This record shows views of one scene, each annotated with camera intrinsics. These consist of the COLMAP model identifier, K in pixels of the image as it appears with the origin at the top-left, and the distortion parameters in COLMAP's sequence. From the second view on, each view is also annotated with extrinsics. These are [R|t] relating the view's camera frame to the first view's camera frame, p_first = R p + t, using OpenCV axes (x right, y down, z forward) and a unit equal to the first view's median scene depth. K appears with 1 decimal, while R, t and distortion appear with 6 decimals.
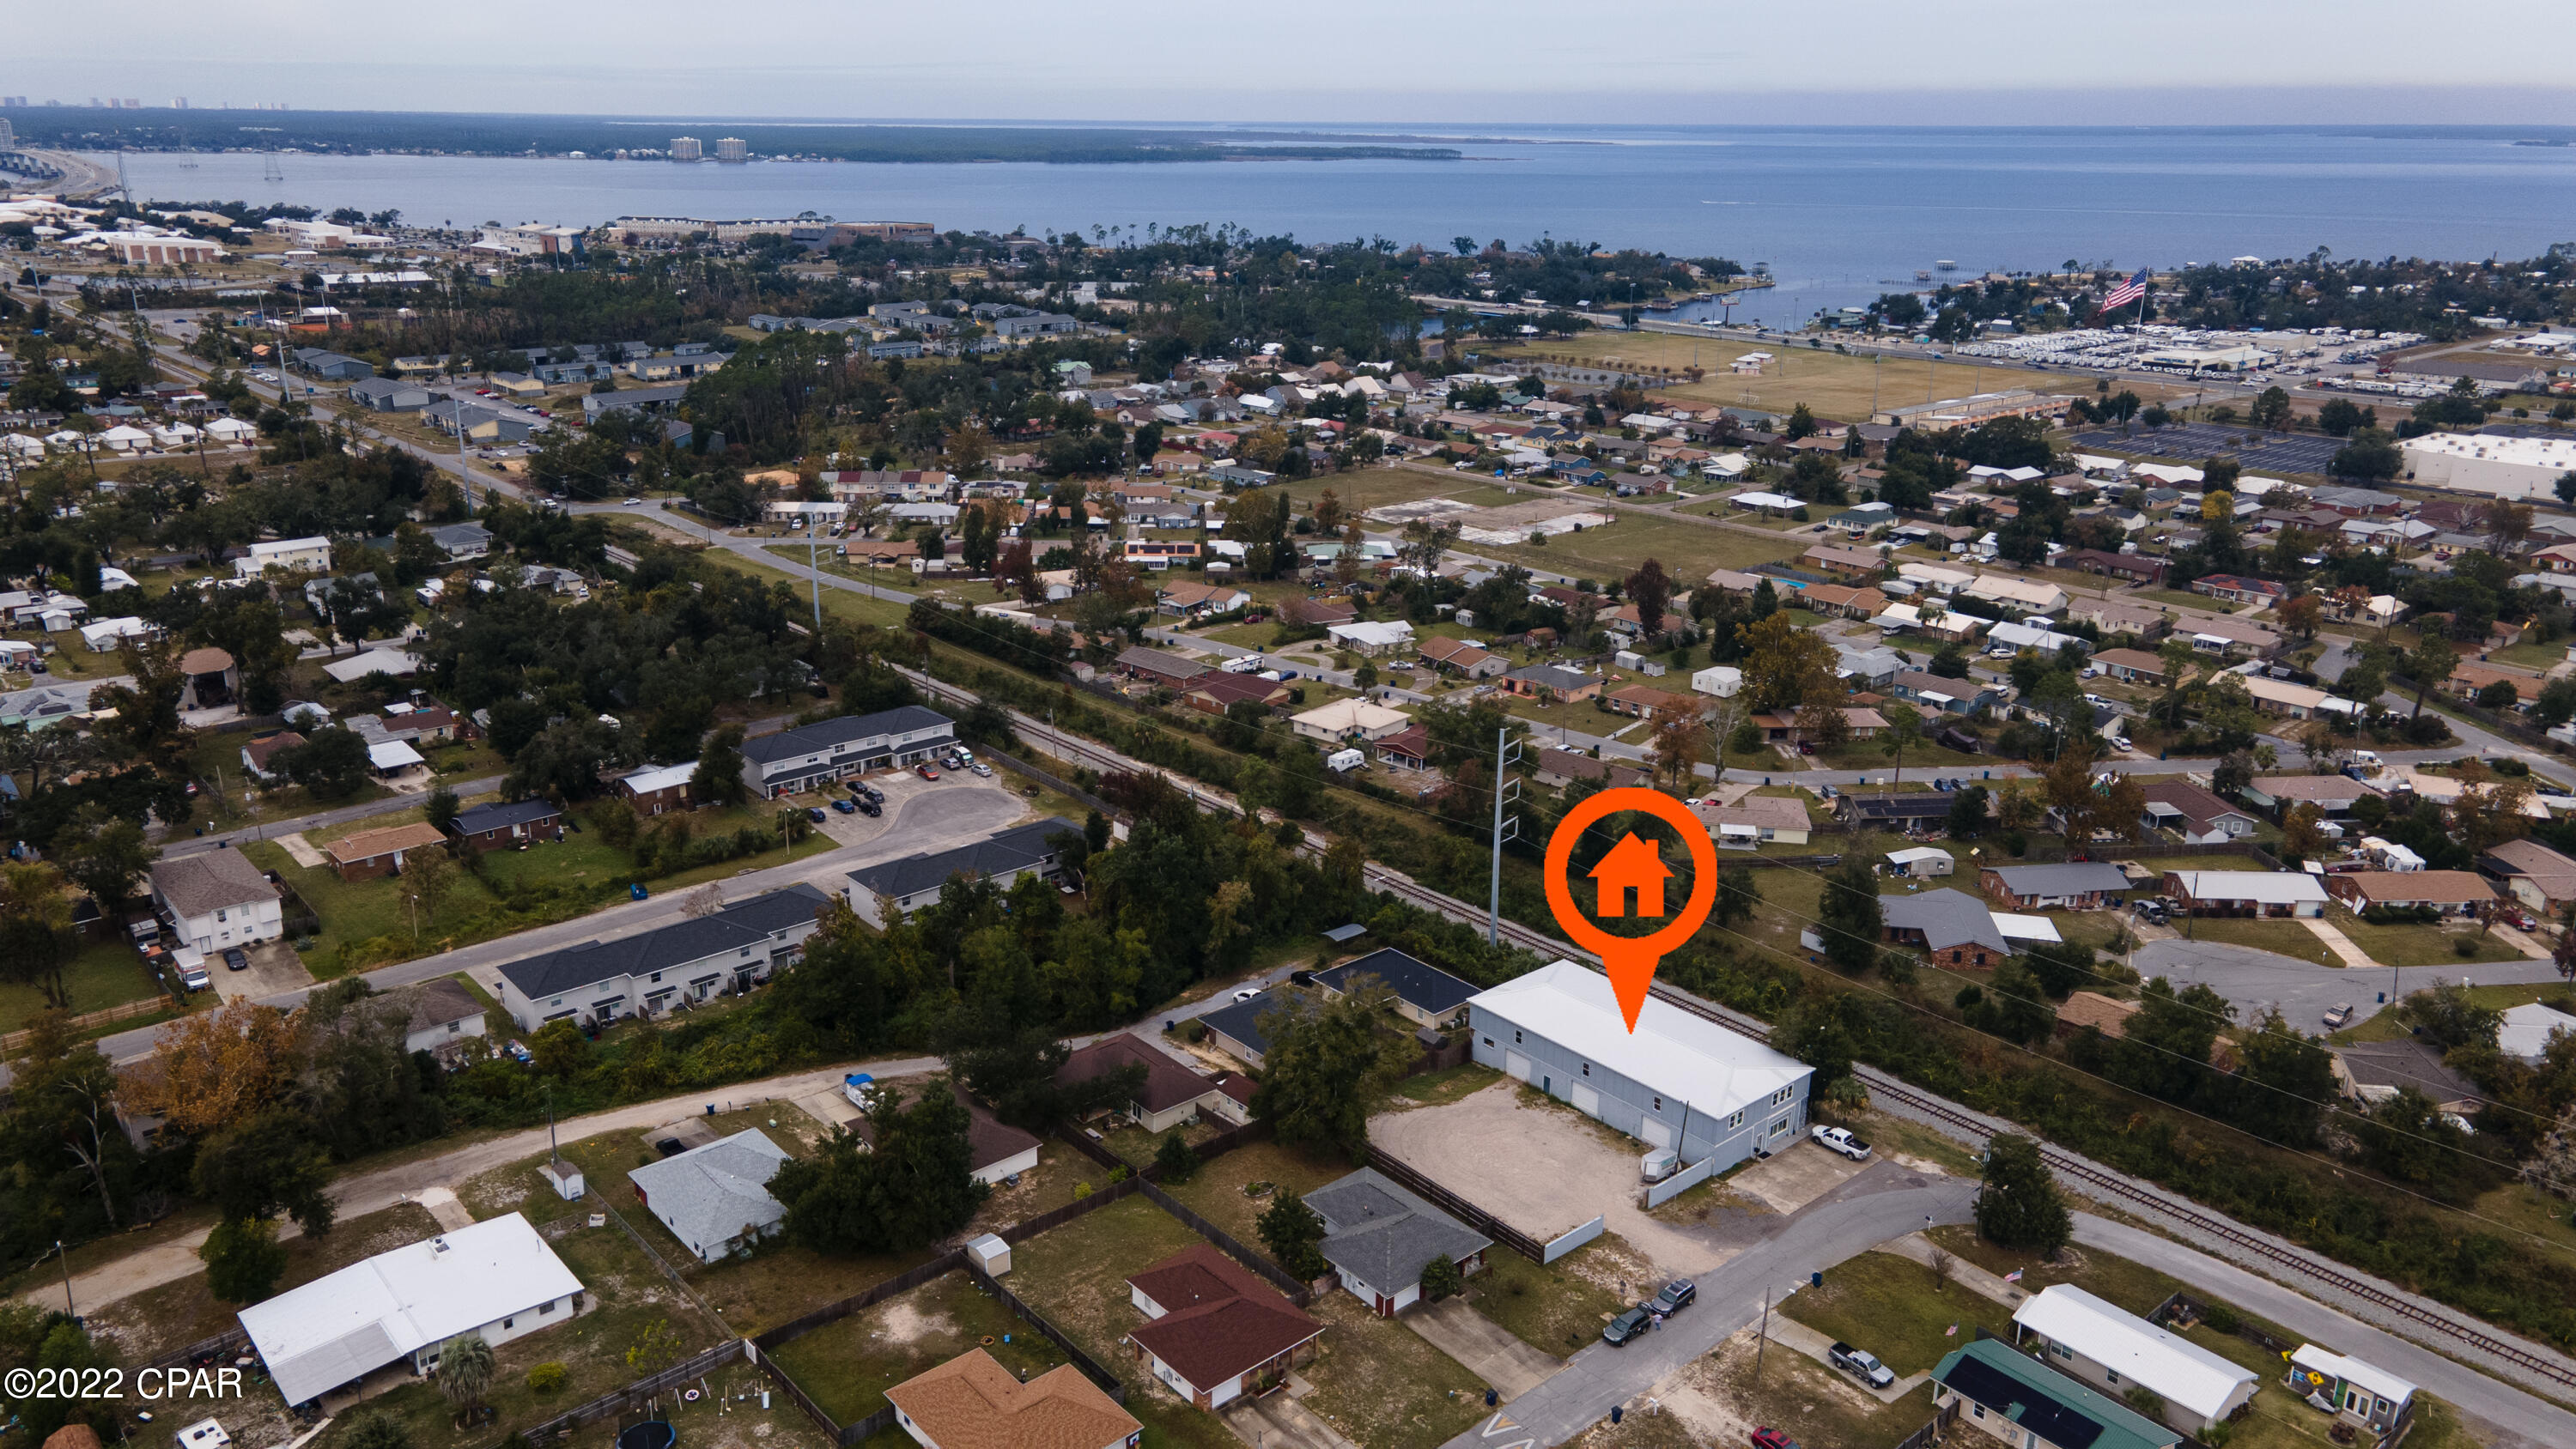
lens RADIAL K [[1878.9, 0, 1265.8], [0, 1878.9, 725.3], [0, 0, 1]] dist [0.022716, 0.032110]
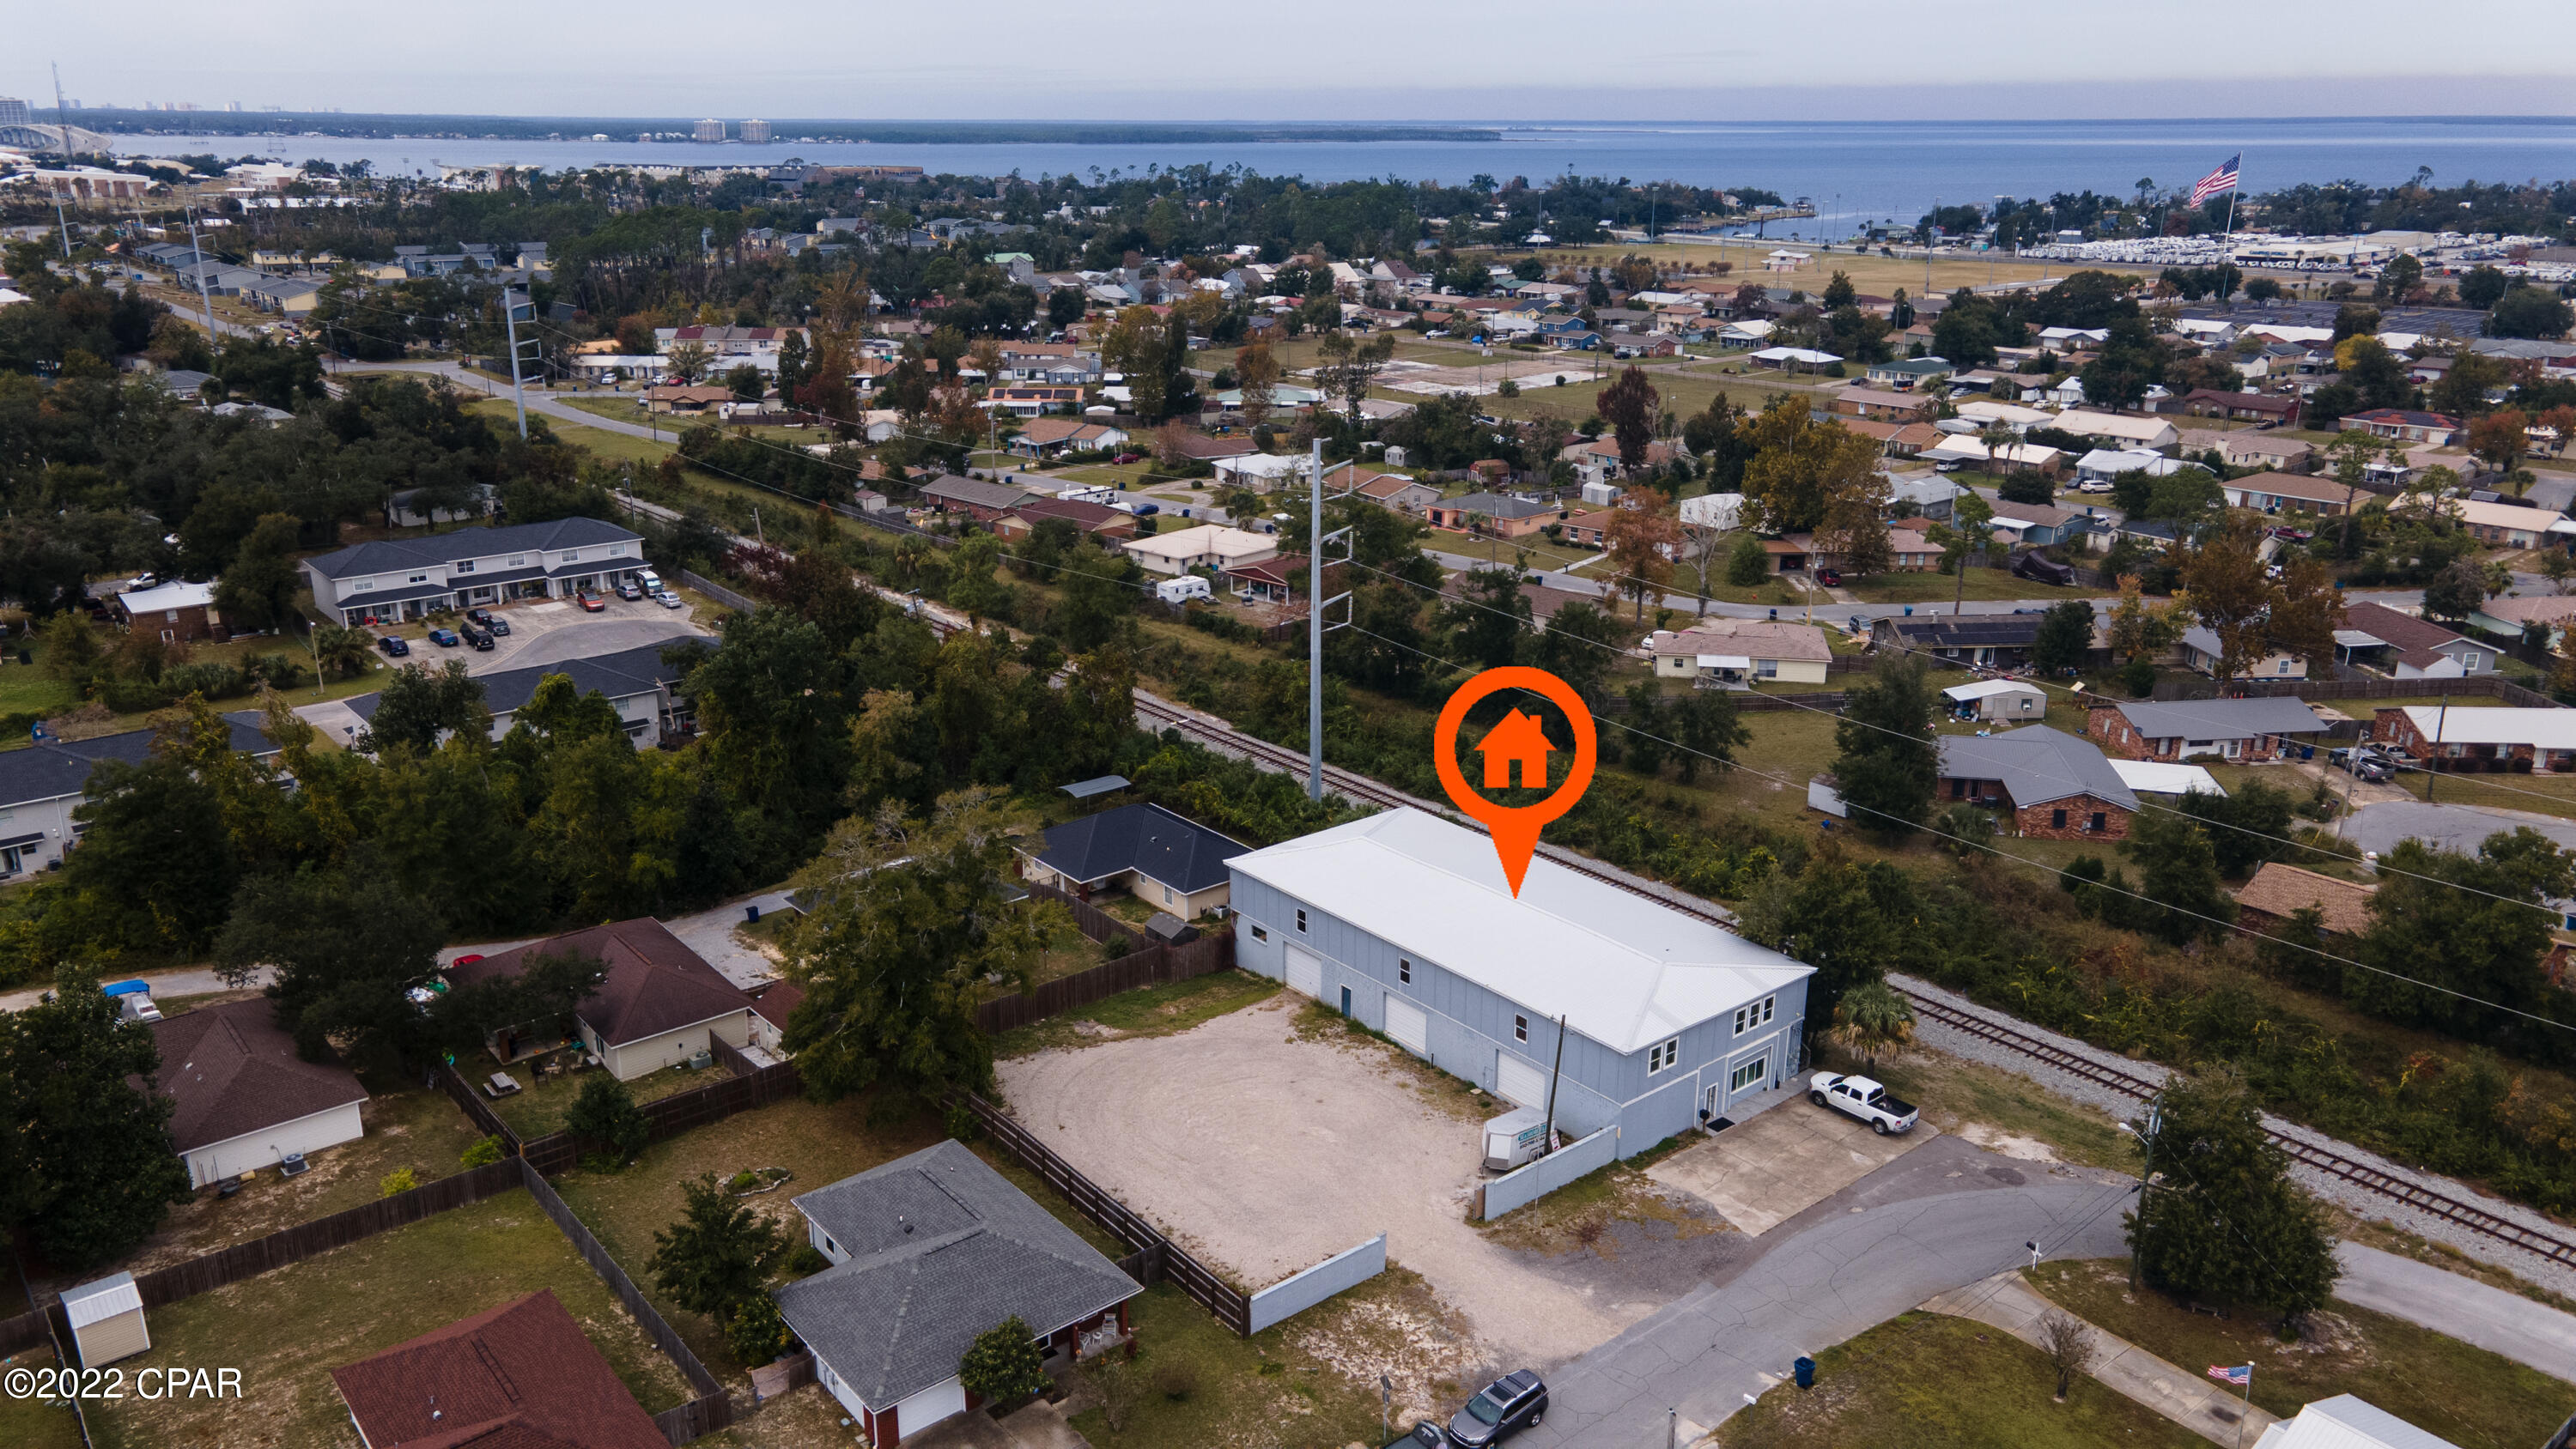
lens RADIAL K [[1878.9, 0, 1265.8], [0, 1878.9, 725.3], [0, 0, 1]] dist [0.022716, 0.032110]
pose [[0.999705, 0.001670, -0.024218, 0.101973], [-0.001706, 0.999997, -0.001469, 0.079360], [0.024216, 0.001510, 0.999706, 0.315891]]
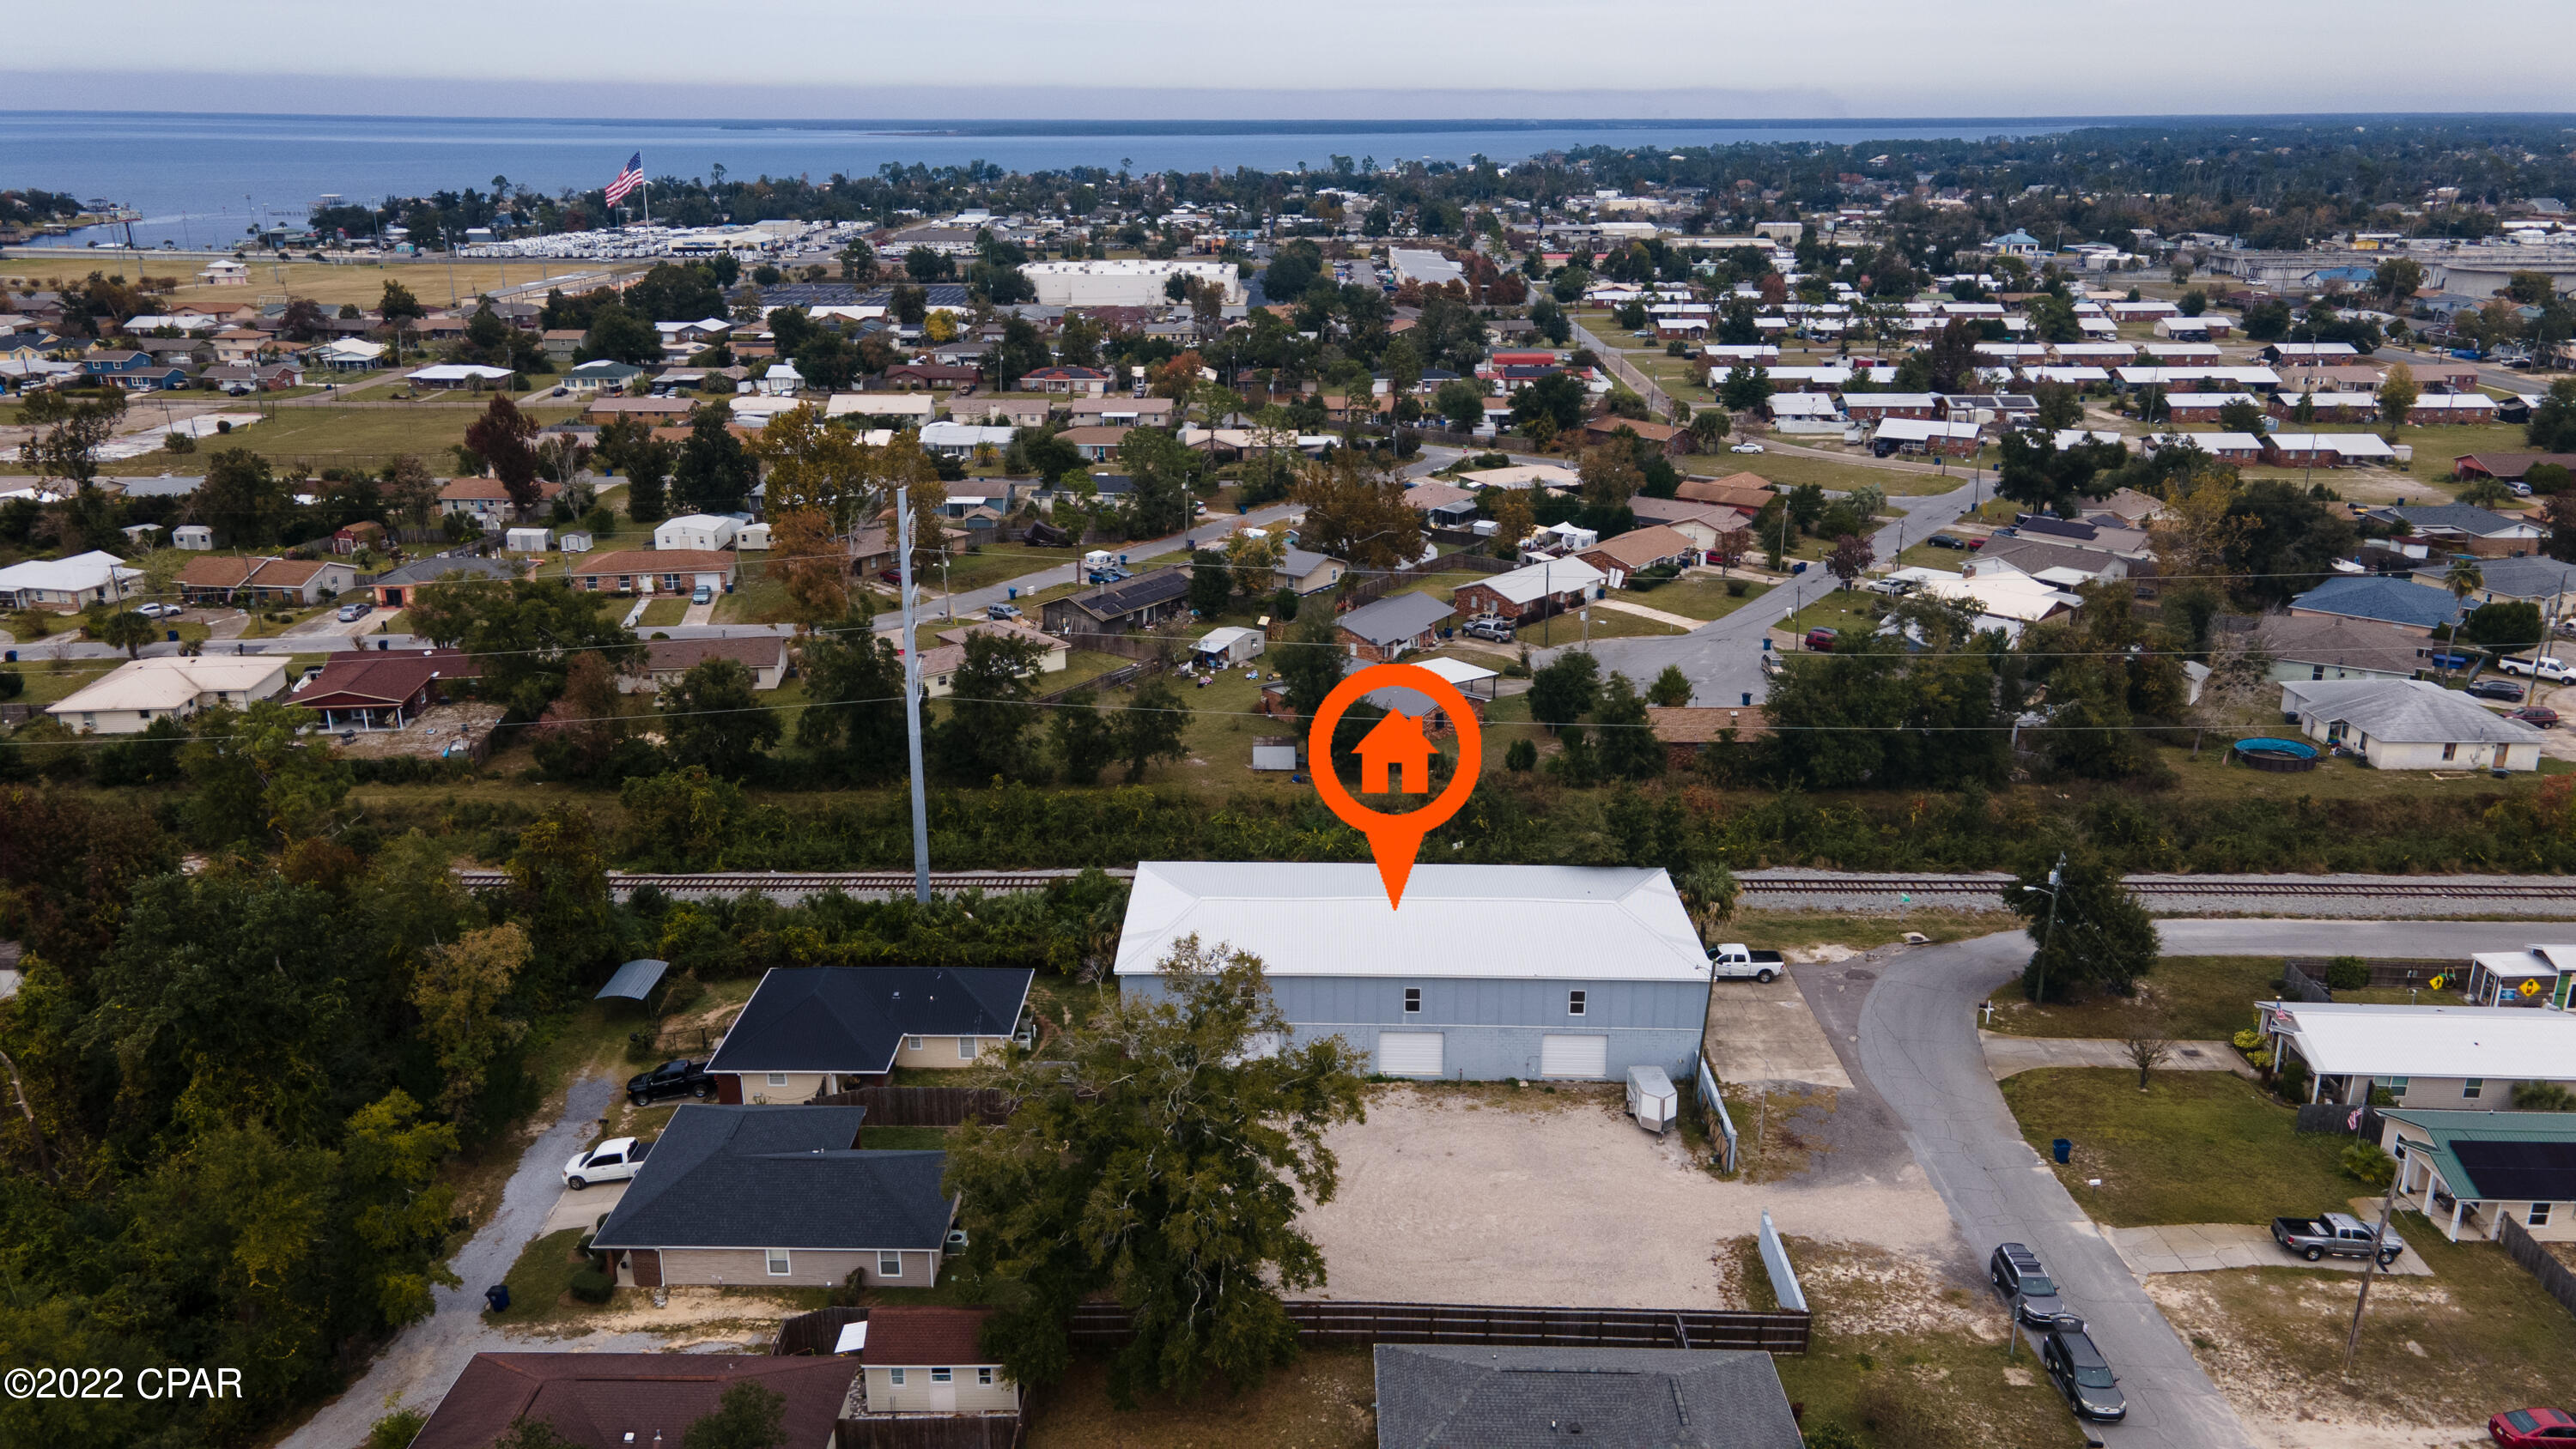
lens RADIAL K [[1878.9, 0, 1265.8], [0, 1878.9, 725.3], [0, 0, 1]] dist [0.022716, 0.032110]
pose [[0.668682, -0.237079, 0.704740, -0.156823], [0.235289, 0.966568, 0.101909, 0.030040], [-0.705339, 0.097673, 0.702108, 0.461841]]
